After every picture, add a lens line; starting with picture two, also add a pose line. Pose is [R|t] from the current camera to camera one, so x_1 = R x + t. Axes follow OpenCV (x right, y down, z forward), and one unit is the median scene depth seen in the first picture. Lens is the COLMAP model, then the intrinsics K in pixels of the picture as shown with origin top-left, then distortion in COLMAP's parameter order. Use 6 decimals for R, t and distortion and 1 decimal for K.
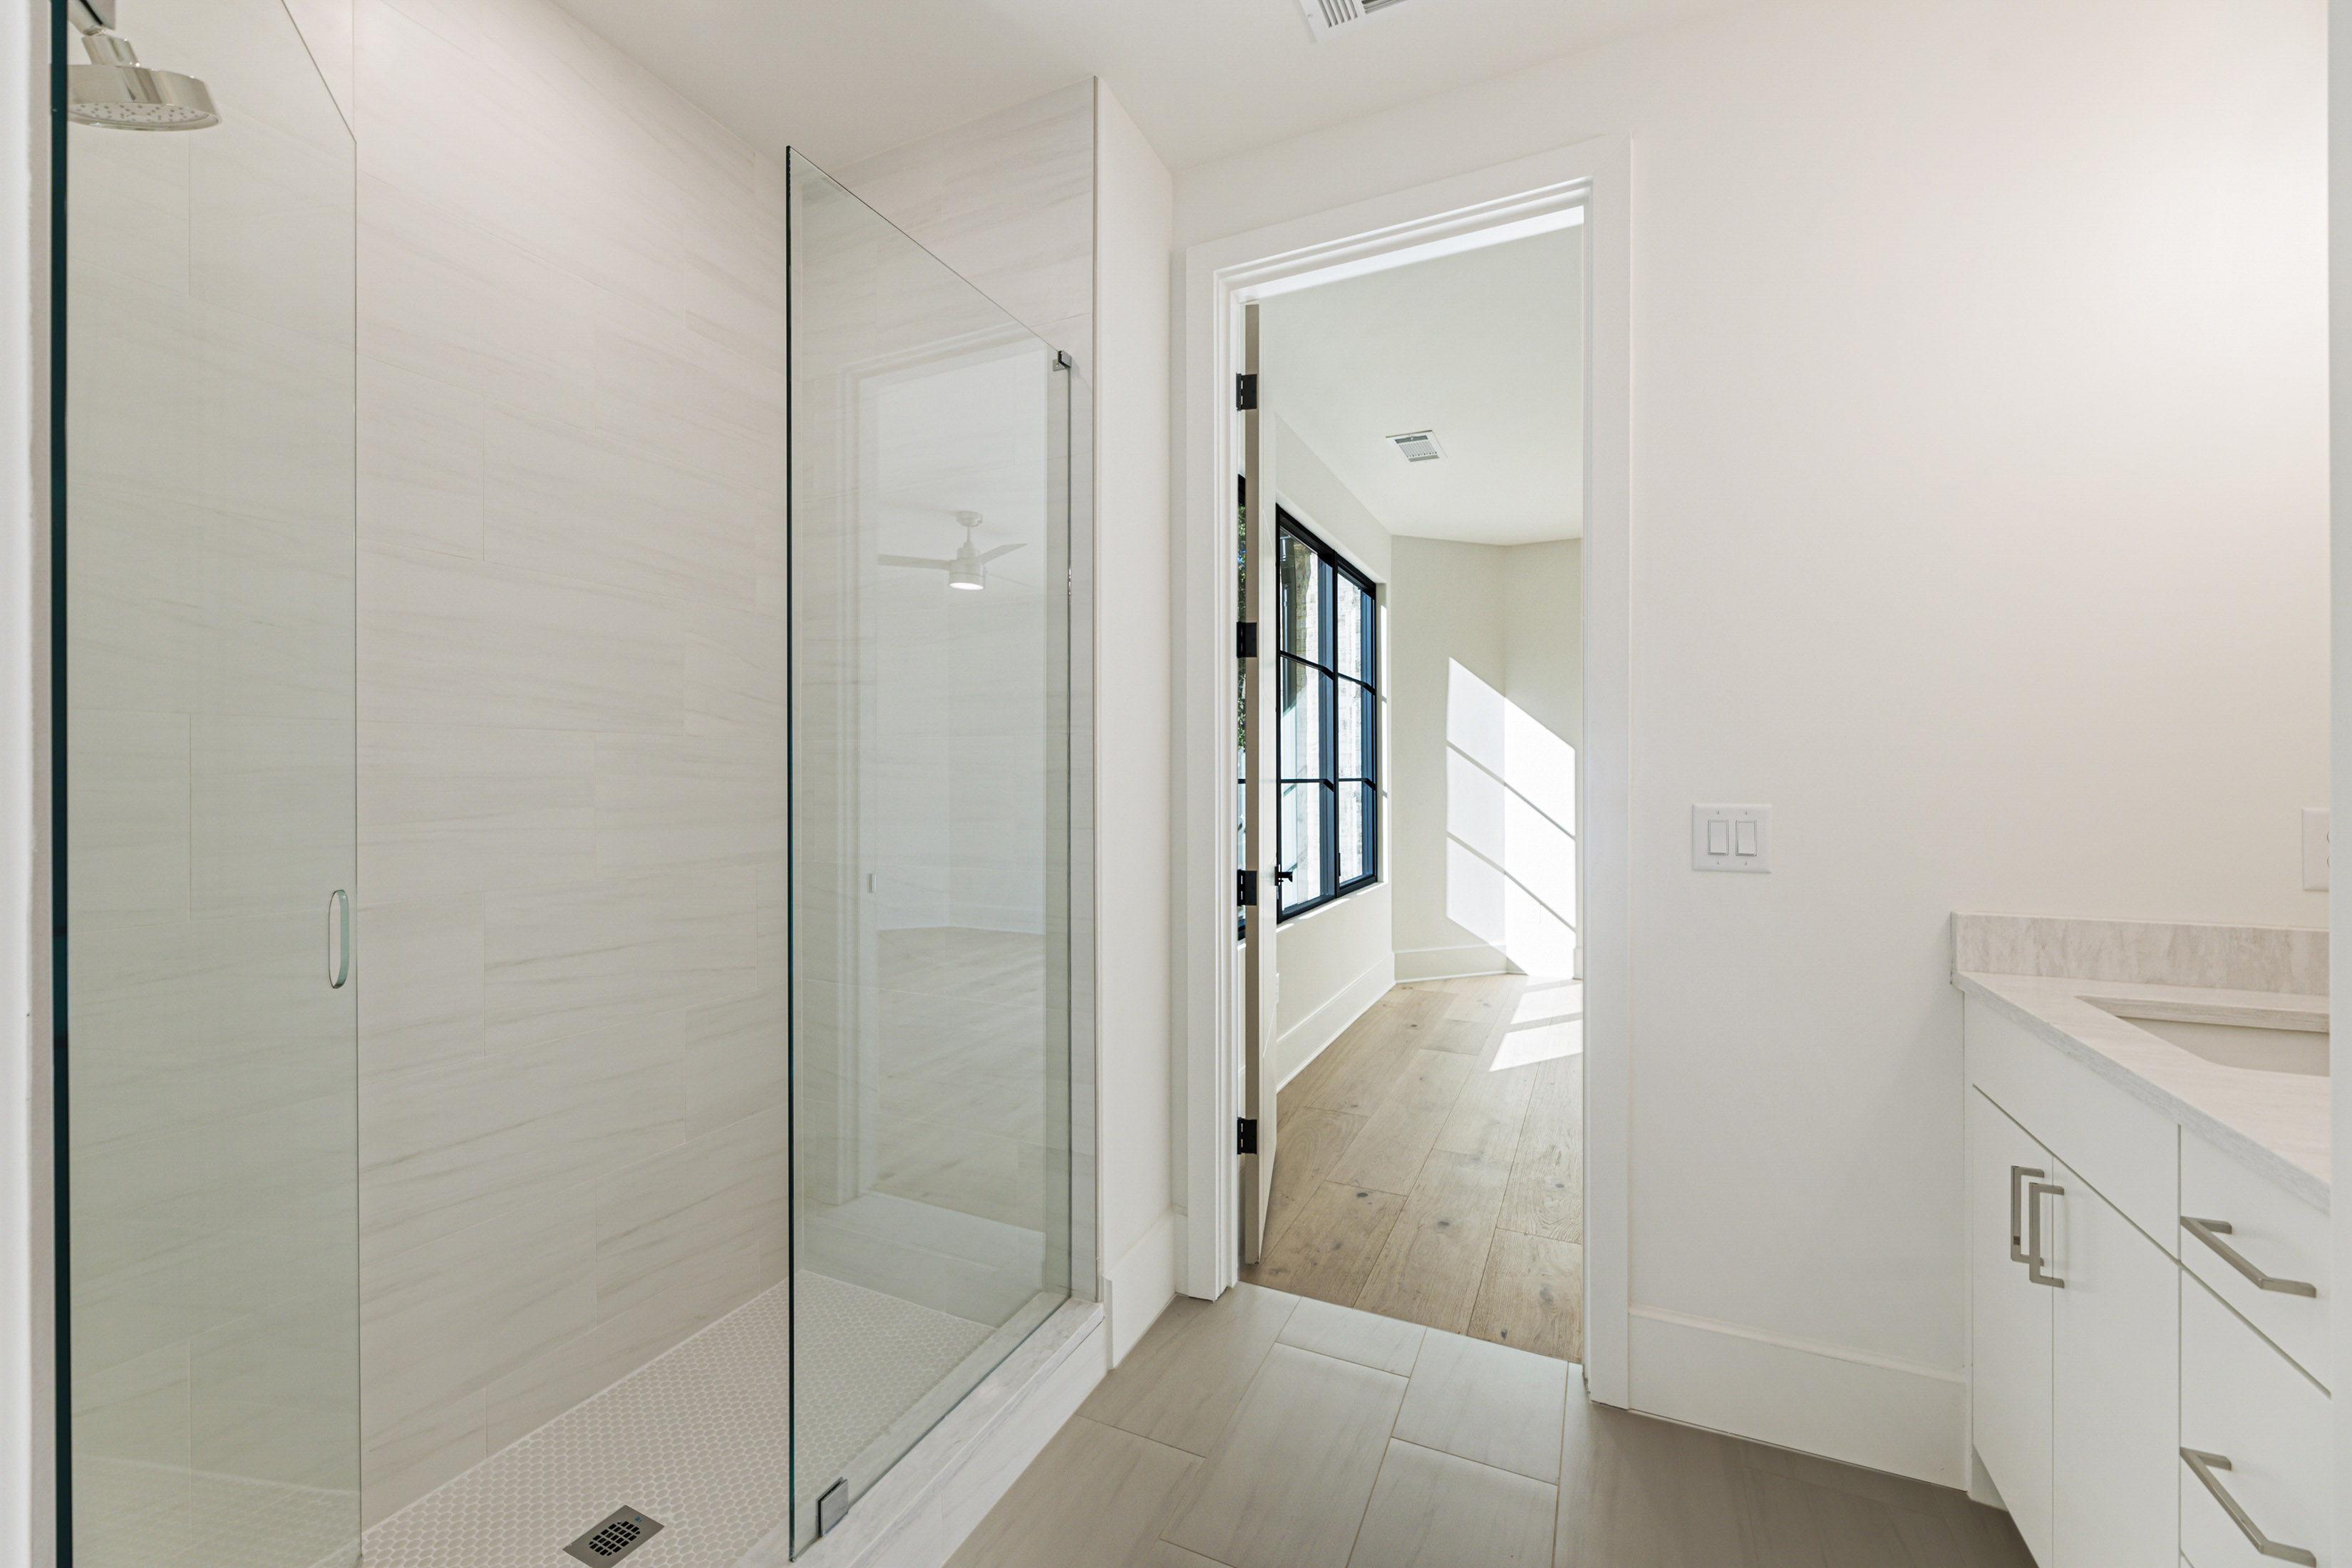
lens RADIAL K [[950.3, 0, 1174.3], [0, 950.3, 786.5], [0, 0, 1]] dist [0.001750, -0.000190]
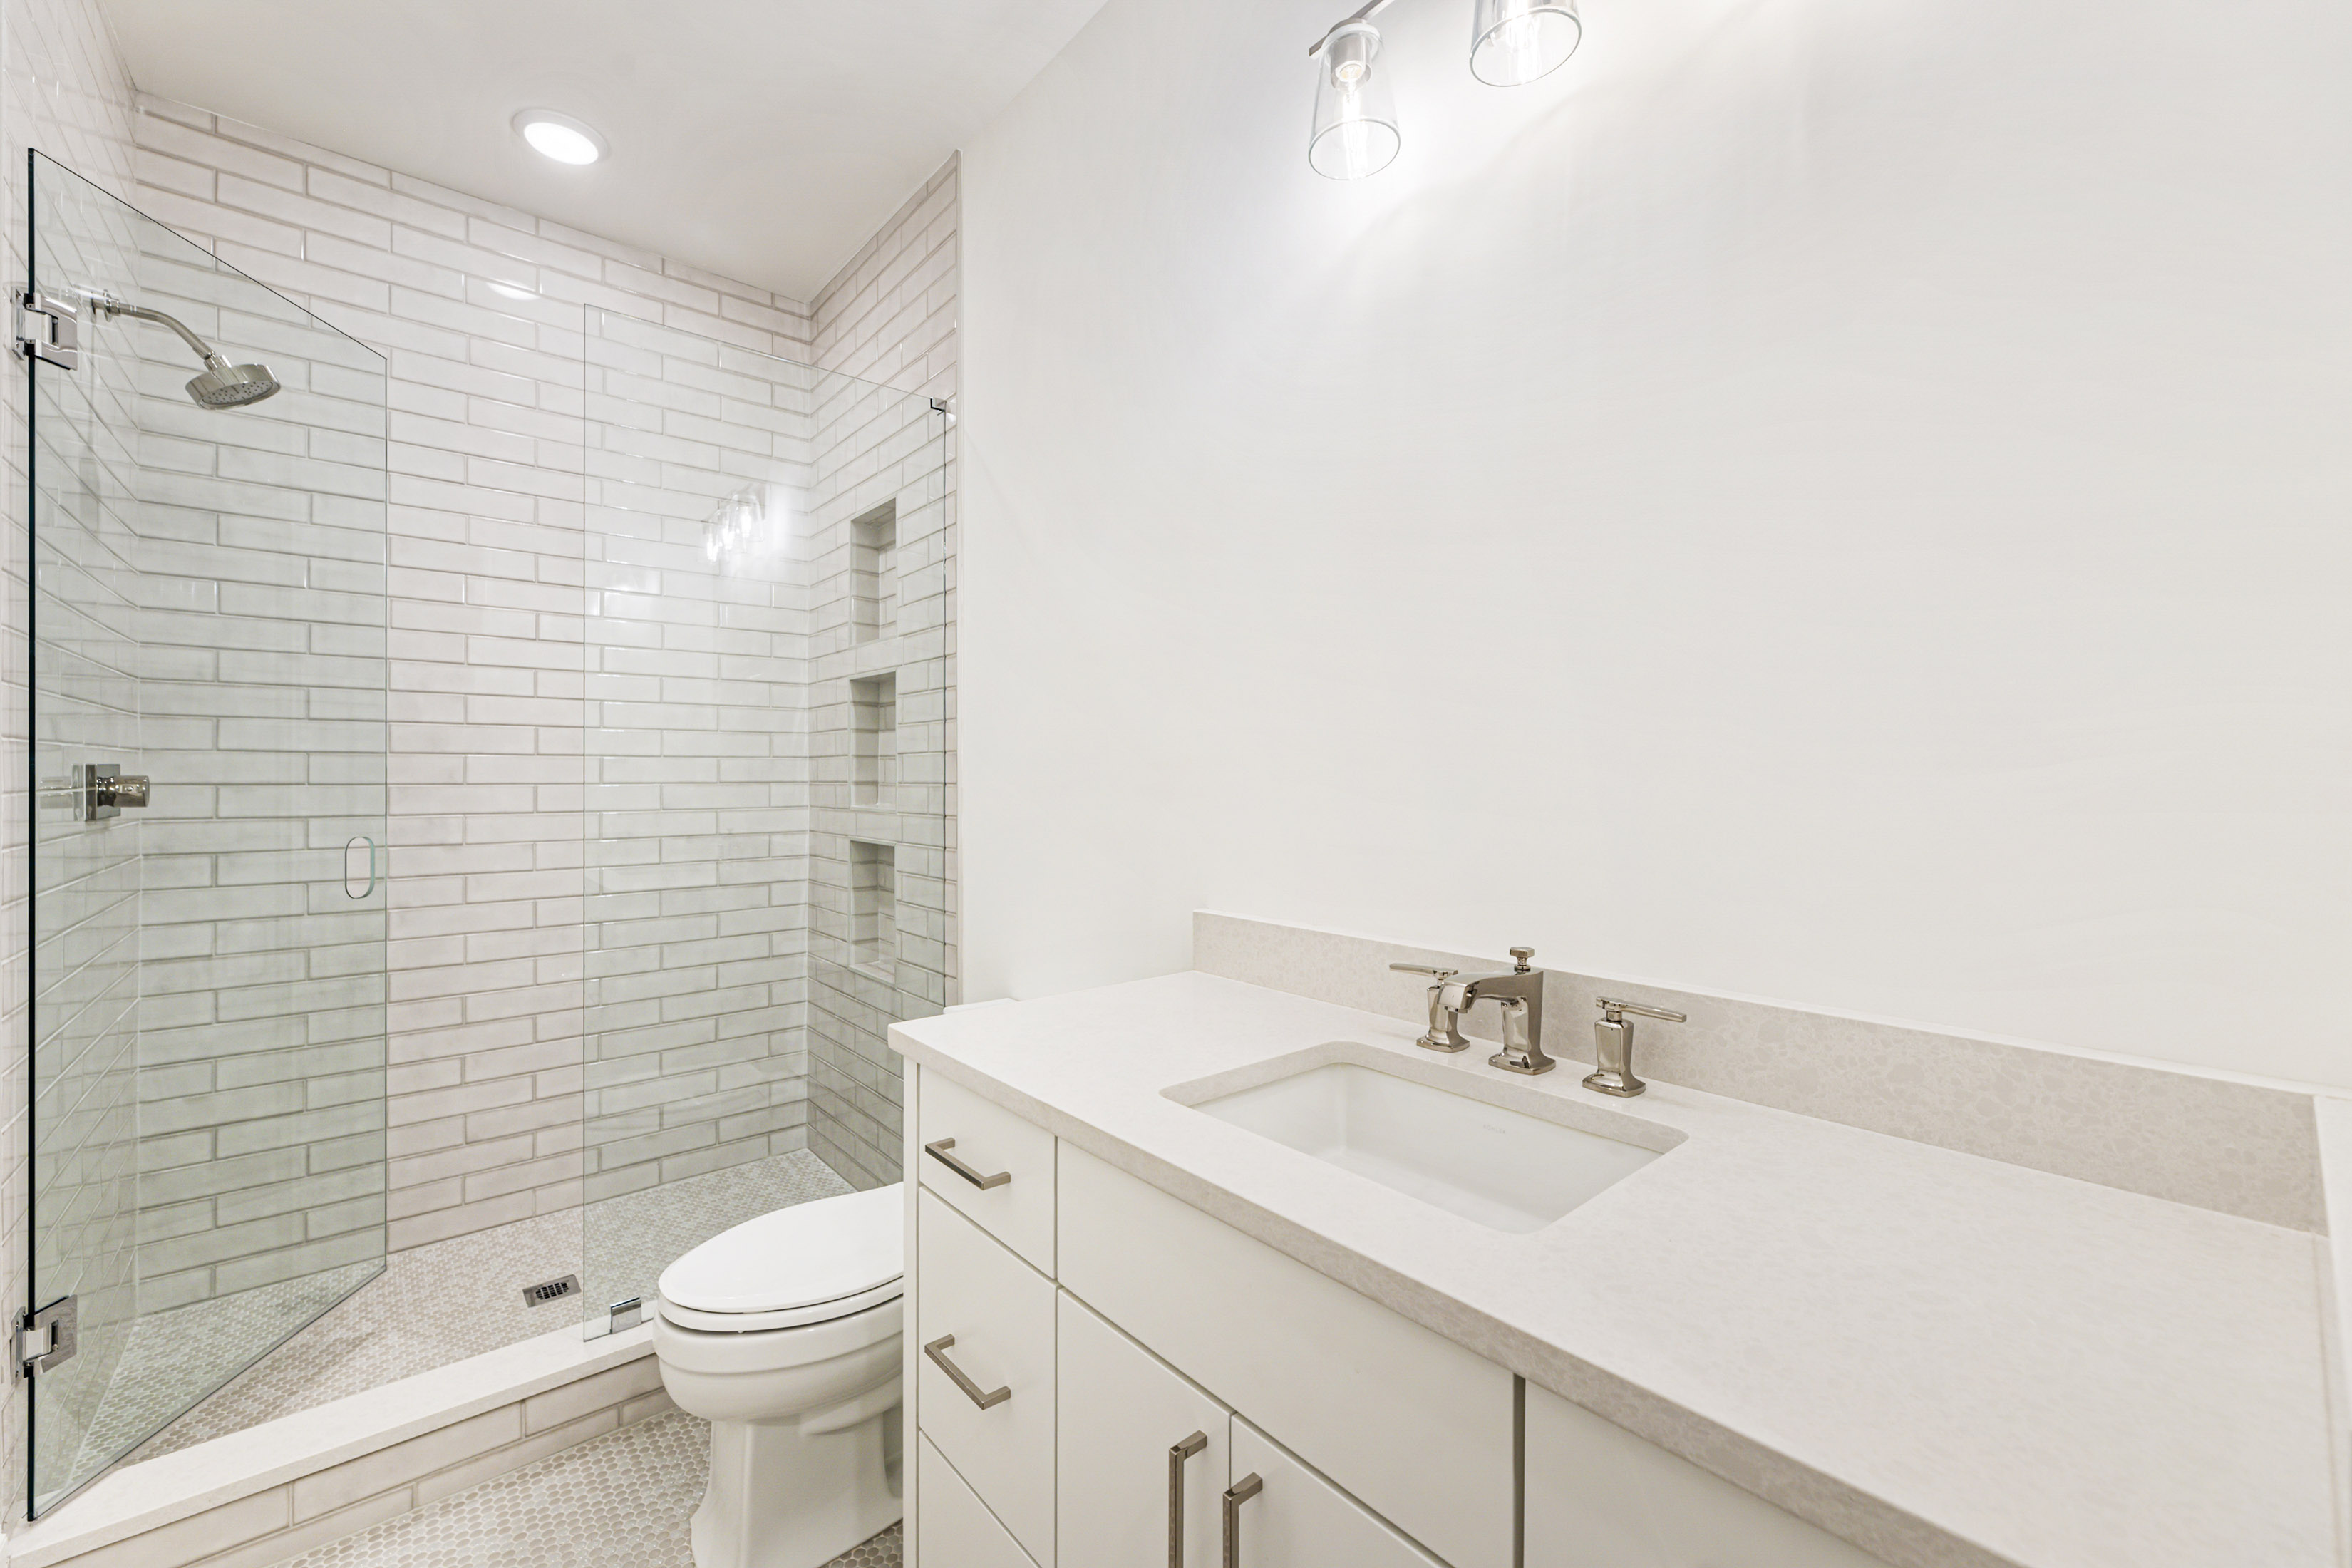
lens RADIAL K [[950.3, 0, 1182.2], [0, 950.3, 776.1], [0, 0, 1]] dist [0.001750, -0.000190]
pose [[0.401567, 0.003482, 0.915823, 0.129516], [-0.005981, 0.999981, -0.001179, -0.003187], [-0.915810, -0.005004, 0.401581, 0.281894]]
